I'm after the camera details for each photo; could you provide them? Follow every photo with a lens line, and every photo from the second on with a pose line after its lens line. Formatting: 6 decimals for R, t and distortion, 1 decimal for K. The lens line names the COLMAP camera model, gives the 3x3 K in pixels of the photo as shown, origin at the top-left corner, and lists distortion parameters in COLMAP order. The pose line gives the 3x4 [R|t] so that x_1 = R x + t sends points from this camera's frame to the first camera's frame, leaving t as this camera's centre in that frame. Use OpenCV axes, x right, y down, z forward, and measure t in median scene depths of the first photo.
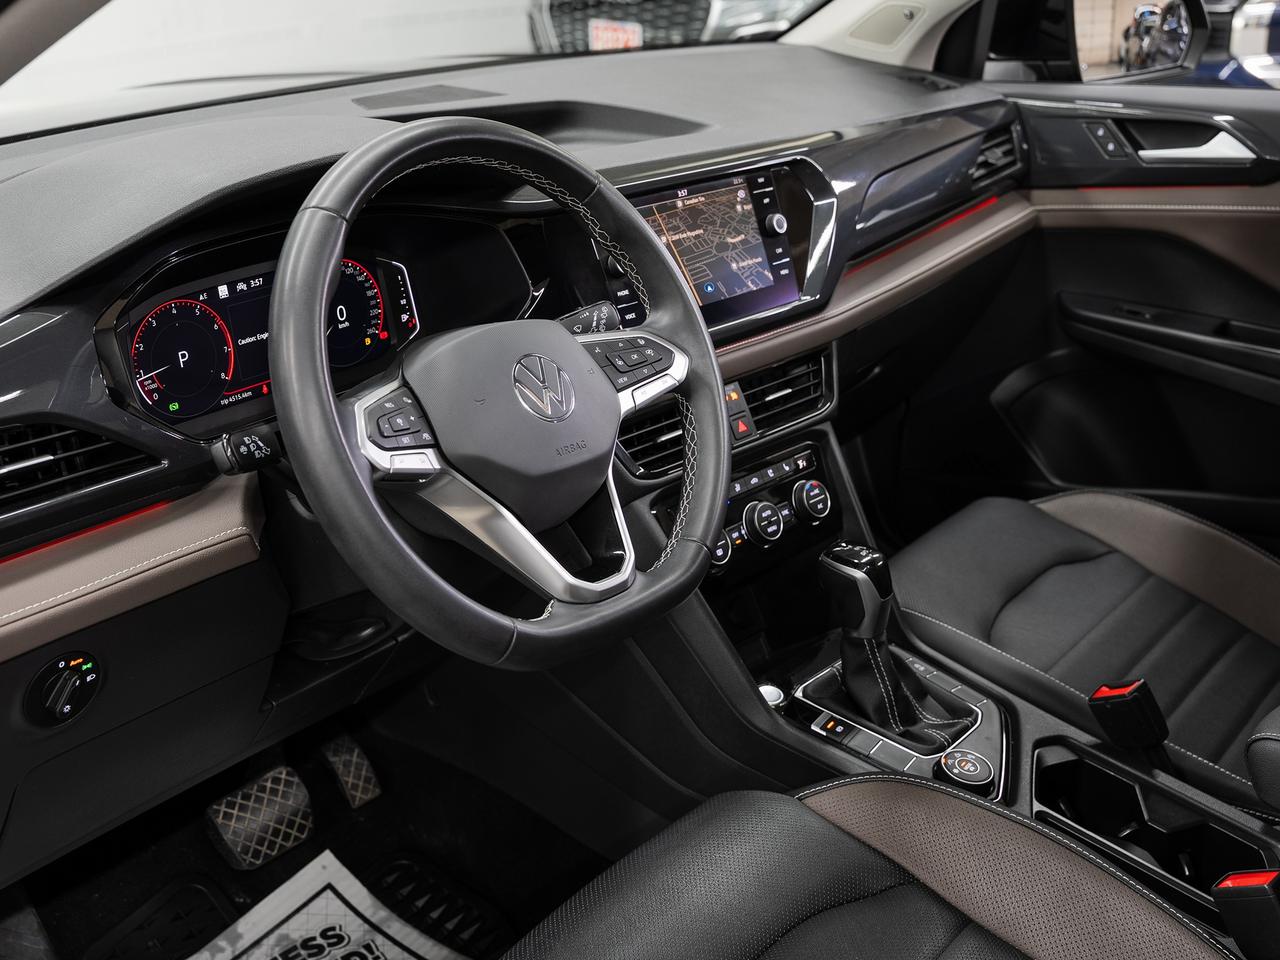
lens RADIAL K [[1457.5, 0, 641.5], [0, 1457.5, 485.0], [0, 0, 1]] dist [-0.068290, 0.000000]
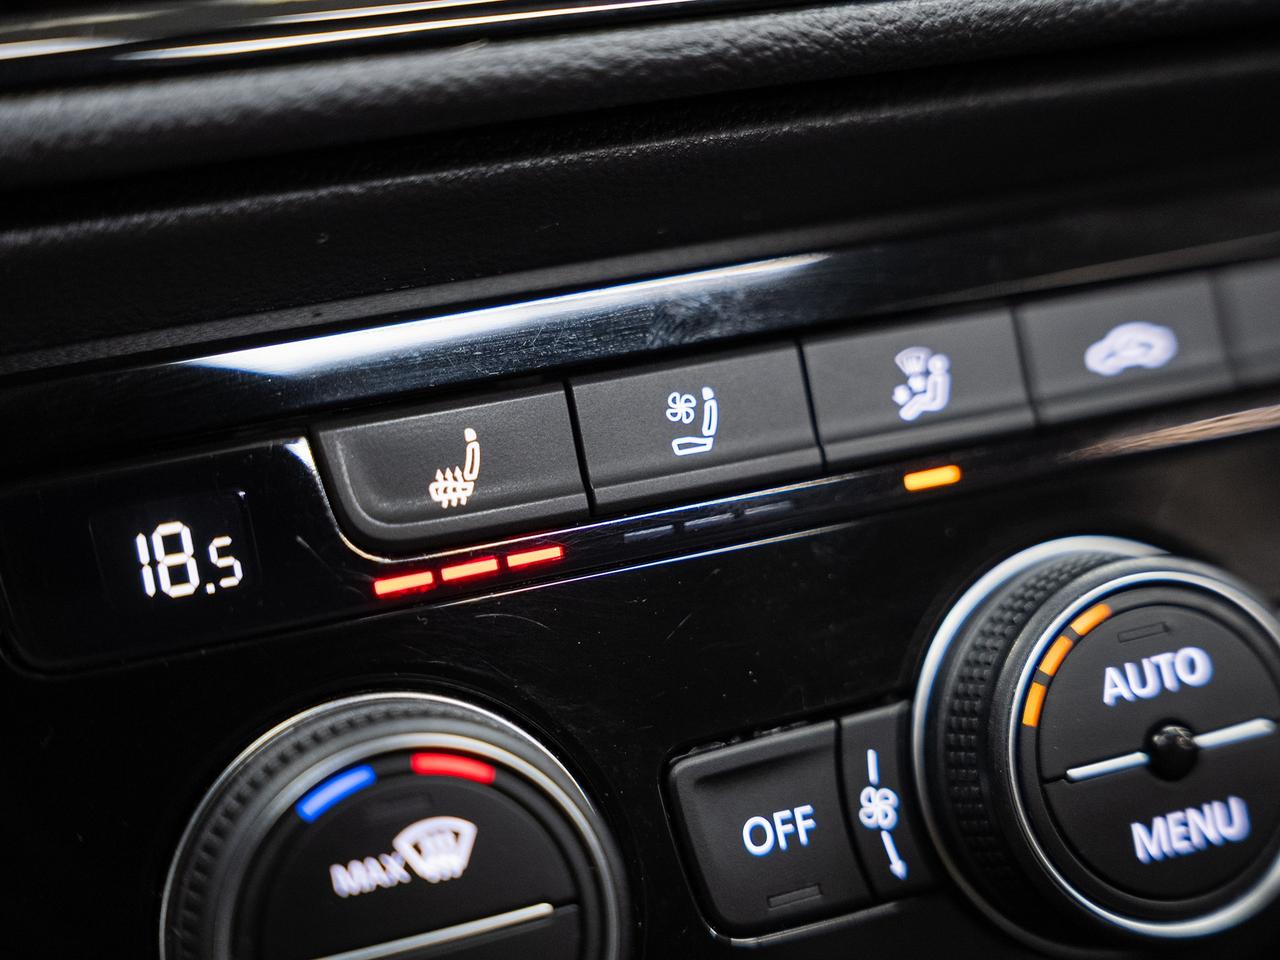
lens RADIAL K [[1981.1, 0, 633.1], [0, 1981.1, 478.5], [0, 0, 1]] dist [-0.004605, 0.000000]
pose [[0.902505, 0.155840, -0.401496, 0.112988], [-0.132386, 0.987486, 0.085708, -0.001212], [0.409829, -0.024200, 0.911841, 0.909262]]
